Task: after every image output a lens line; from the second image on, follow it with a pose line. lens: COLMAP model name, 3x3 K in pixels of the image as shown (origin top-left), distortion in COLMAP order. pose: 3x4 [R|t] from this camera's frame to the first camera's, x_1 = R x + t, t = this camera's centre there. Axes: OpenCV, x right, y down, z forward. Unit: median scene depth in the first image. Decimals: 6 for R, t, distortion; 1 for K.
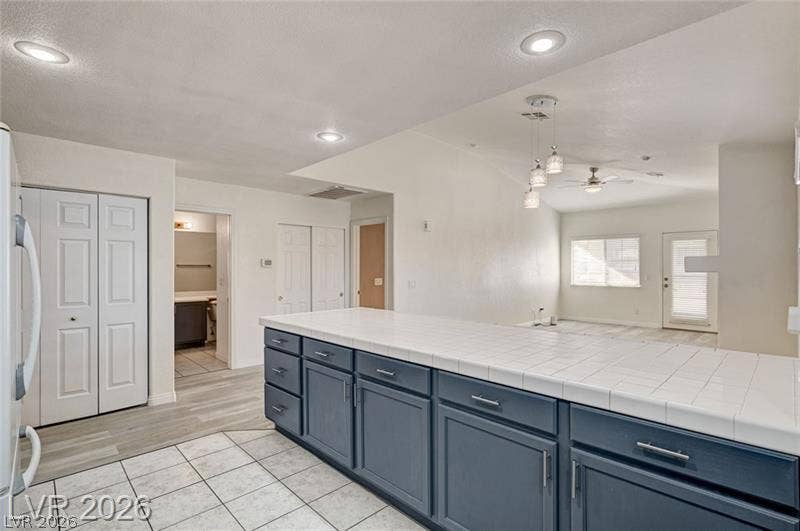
lens RADIAL K [[372.5, 0, 414.0], [0, 372.5, 265.9], [0, 0, 1]] dist [-0.001623, 0.001187]
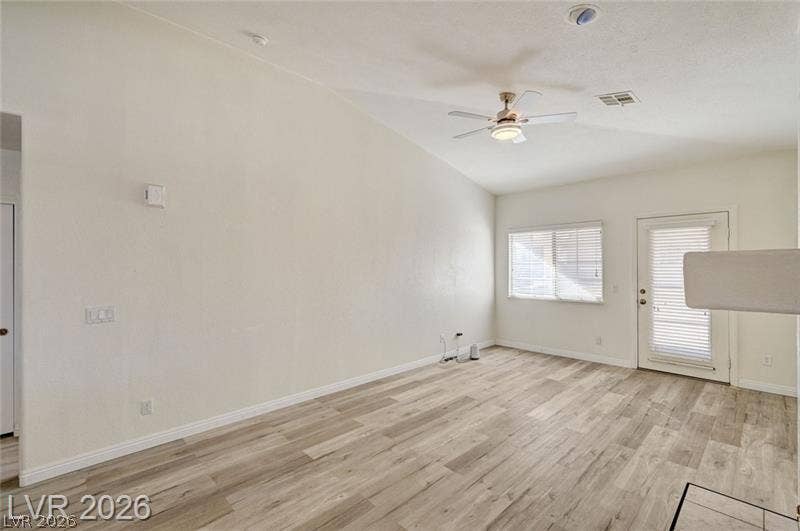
lens RADIAL K [[372.5, 0, 395.4], [0, 372.5, 266.4], [0, 0, 1]] dist [-0.001623, 0.001187]
pose [[0.999991, -0.003131, -0.002768, 0.236582], [0.003135, 0.999994, 0.001430, -0.008186], [0.002764, -0.001439, 0.999995, 0.334836]]
